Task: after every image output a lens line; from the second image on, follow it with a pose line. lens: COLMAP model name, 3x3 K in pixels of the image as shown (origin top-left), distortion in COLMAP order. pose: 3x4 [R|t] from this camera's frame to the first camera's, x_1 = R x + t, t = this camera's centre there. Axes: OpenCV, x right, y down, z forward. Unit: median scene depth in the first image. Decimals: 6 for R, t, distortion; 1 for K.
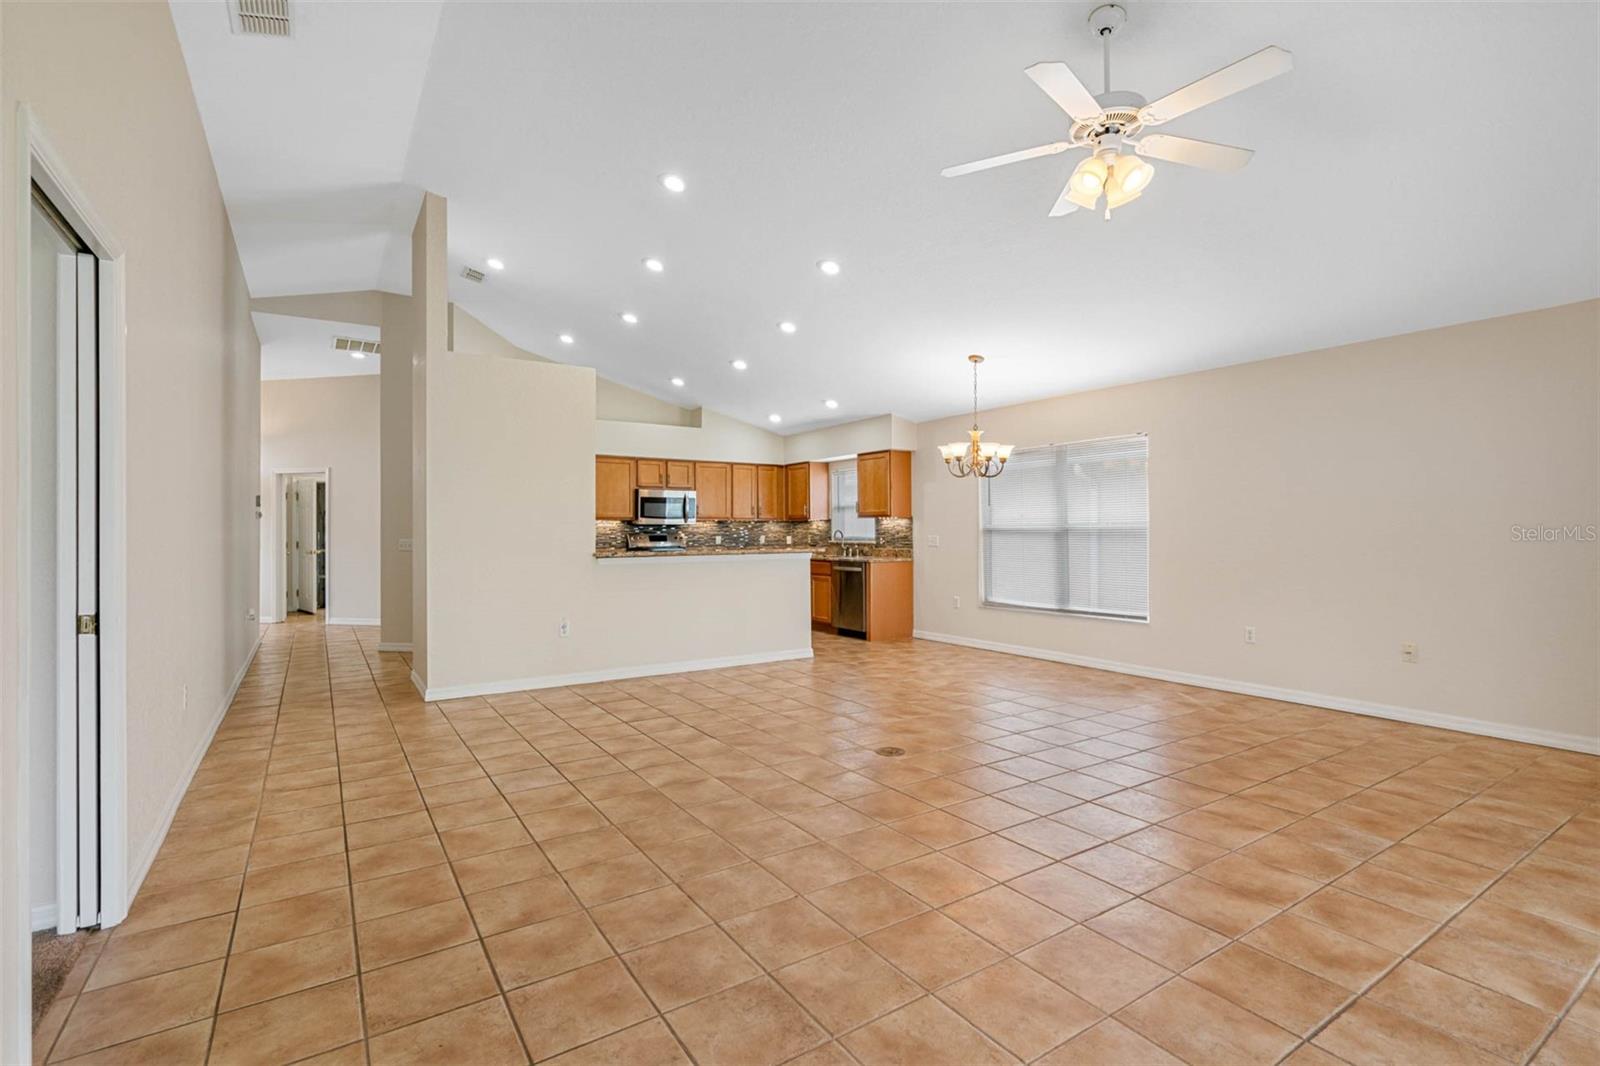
lens RADIAL K [[735.9, 0, 799.8], [0, 735.9, 508.8], [0, 0, 1]] dist [0.001308, 0.000705]
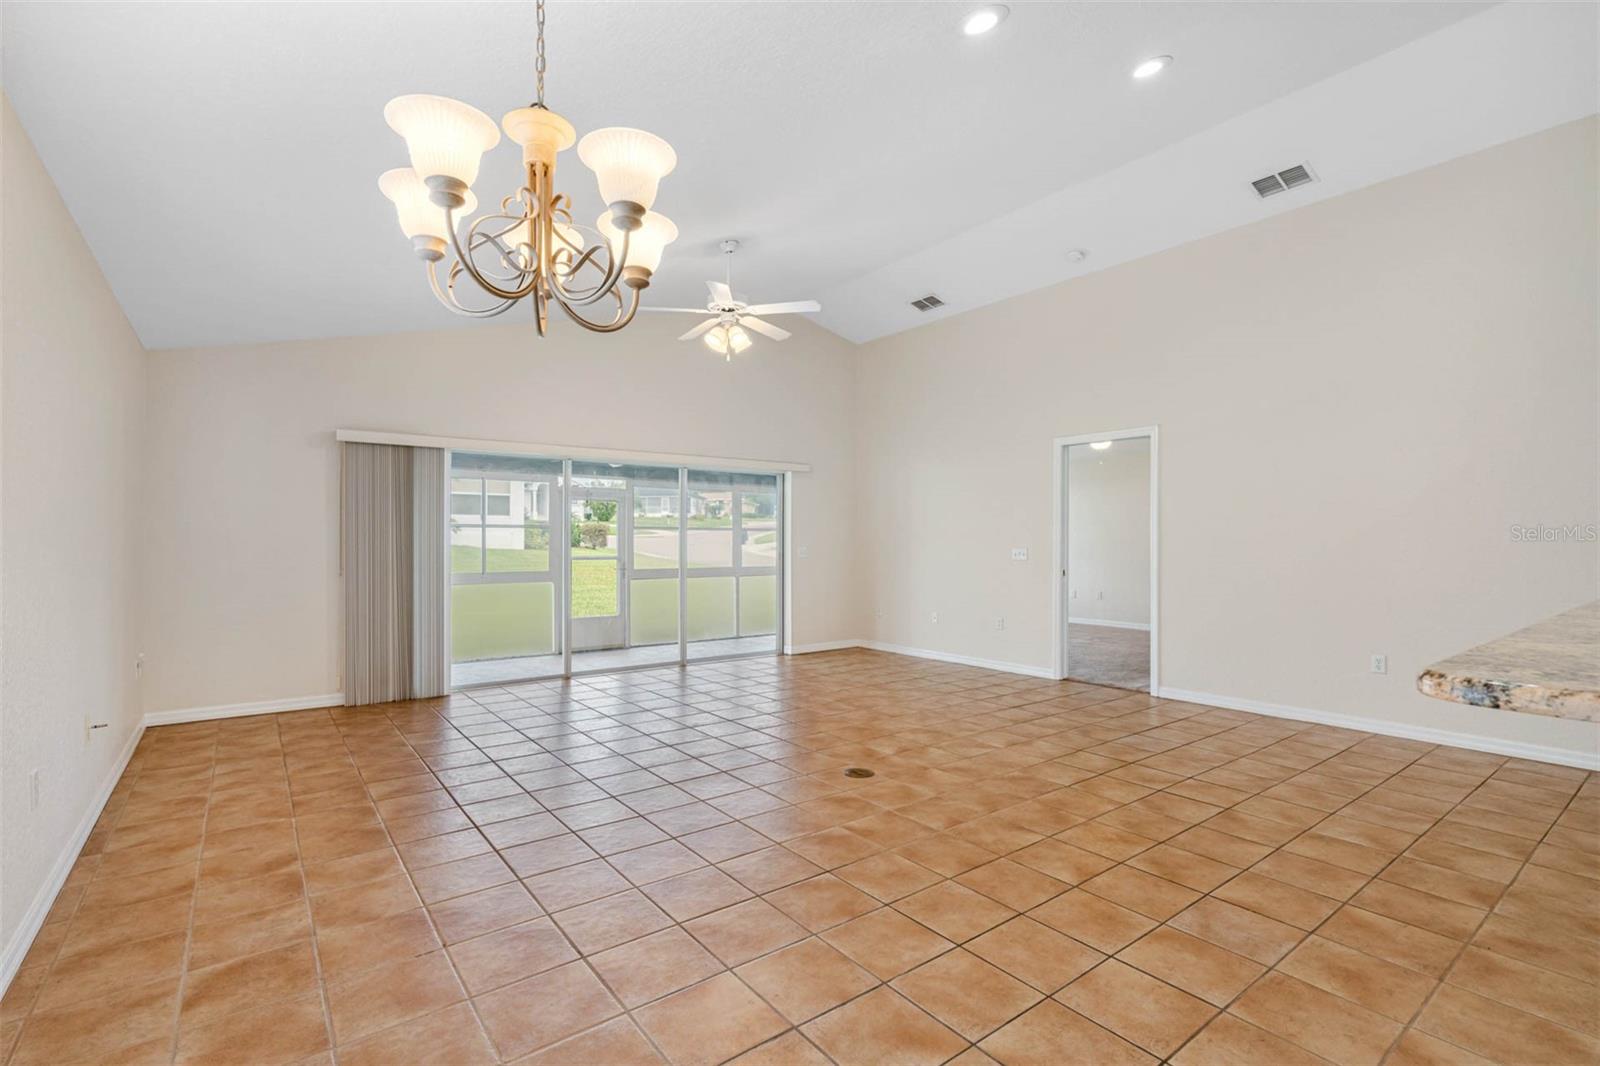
lens RADIAL K [[729.8, 0, 793.1], [0, 729.8, 540.0], [0, 0, 1]] dist [-0.003552, 0.003977]
pose [[-0.997926, 0.003859, -0.064262, 0.129149], [0.006091, 0.999384, -0.034574, 0.028256], [0.064089, -0.034893, -0.997334, 0.940272]]
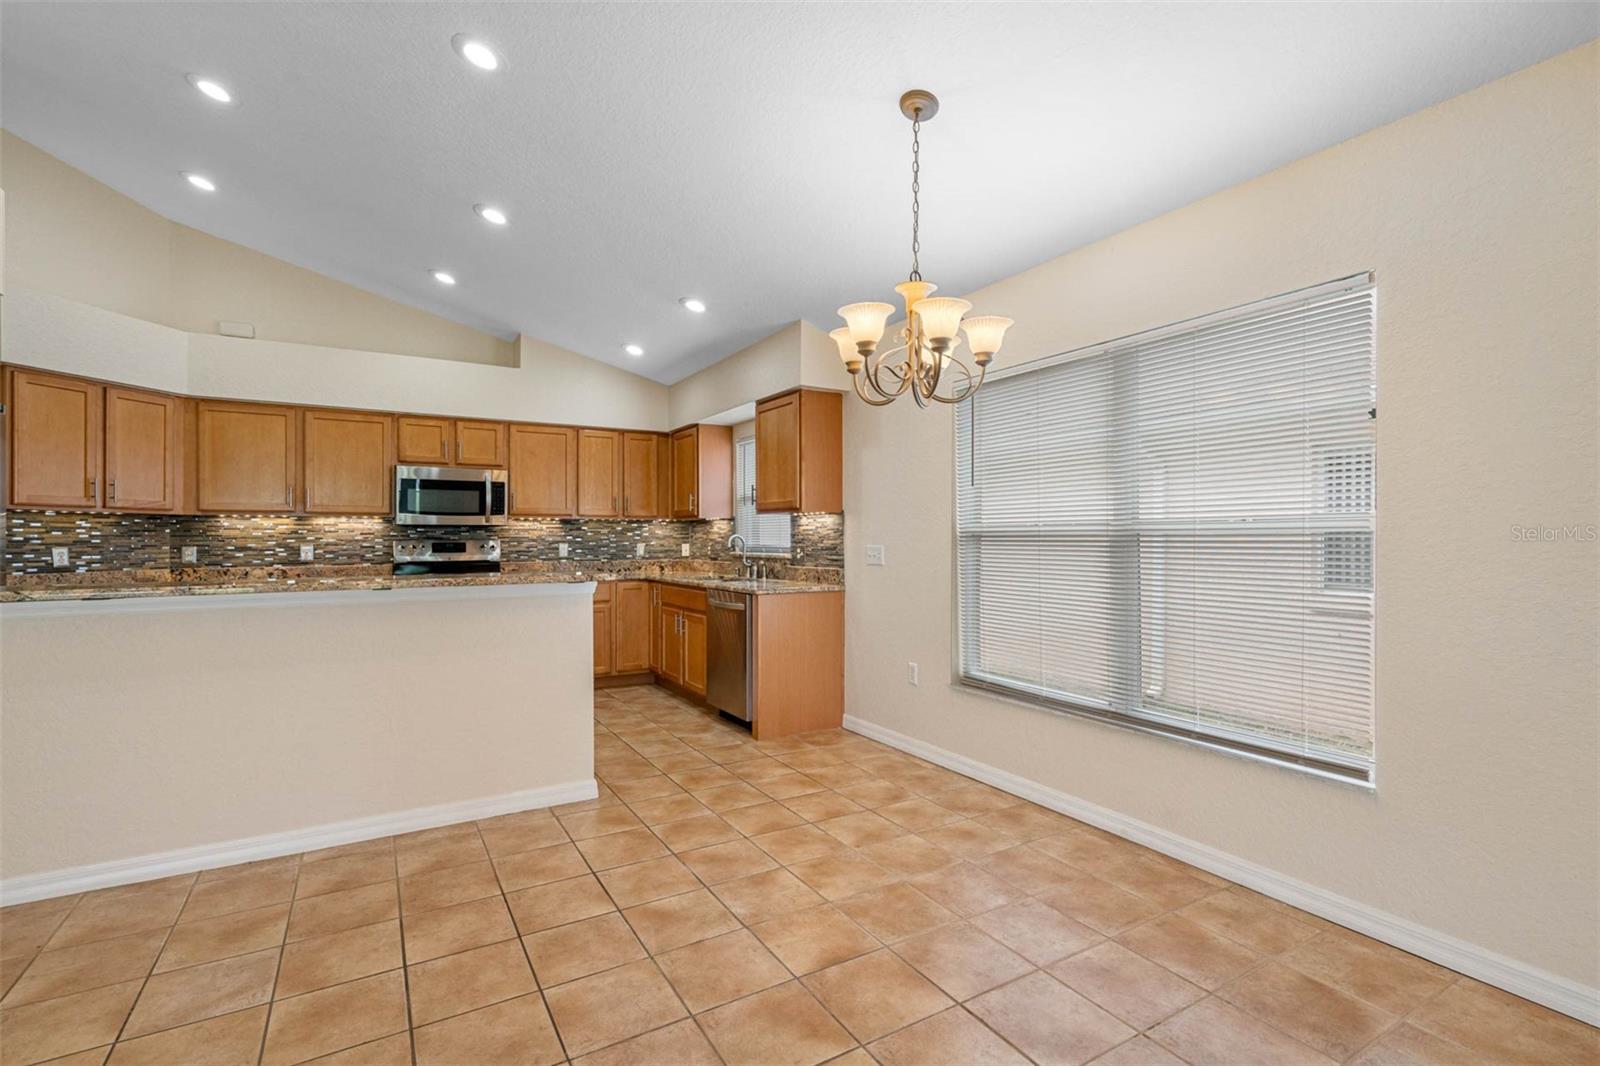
lens RADIAL K [[729.8, 0, 793.1], [0, 729.8, 540.0], [0, 0, 1]] dist [-0.003552, 0.003977]
pose [[0.998571, 0.002366, -0.053395, 0.146527], [-0.000347, 0.999285, 0.037804, 0.011907], [0.053446, -0.037732, 0.997858, 0.452988]]
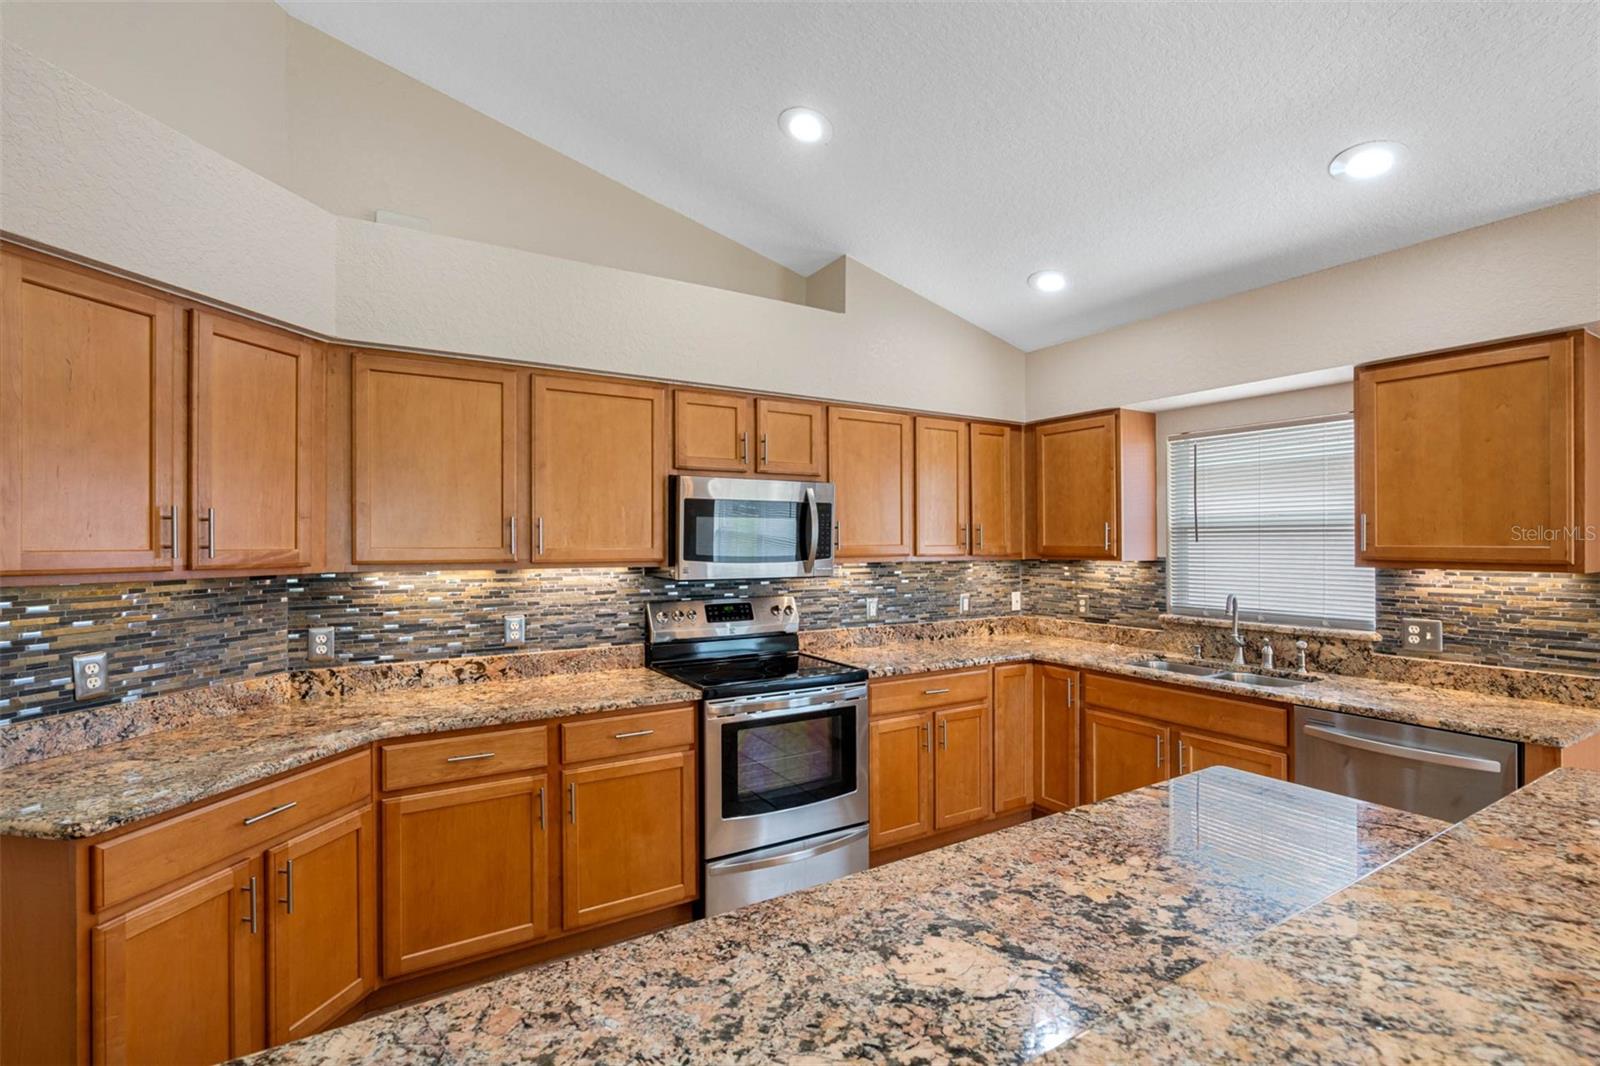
lens RADIAL K [[732.2, 0, 799.4], [0, 732.2, 540.8], [0, 0, 1]] dist [-0.010197, 0.005236]
pose [[0.999478, 0.003111, -0.032153, -0.163999], [-0.002037, 0.999441, 0.033377, -0.009081], [0.032239, -0.033294, 0.998926, 0.714961]]
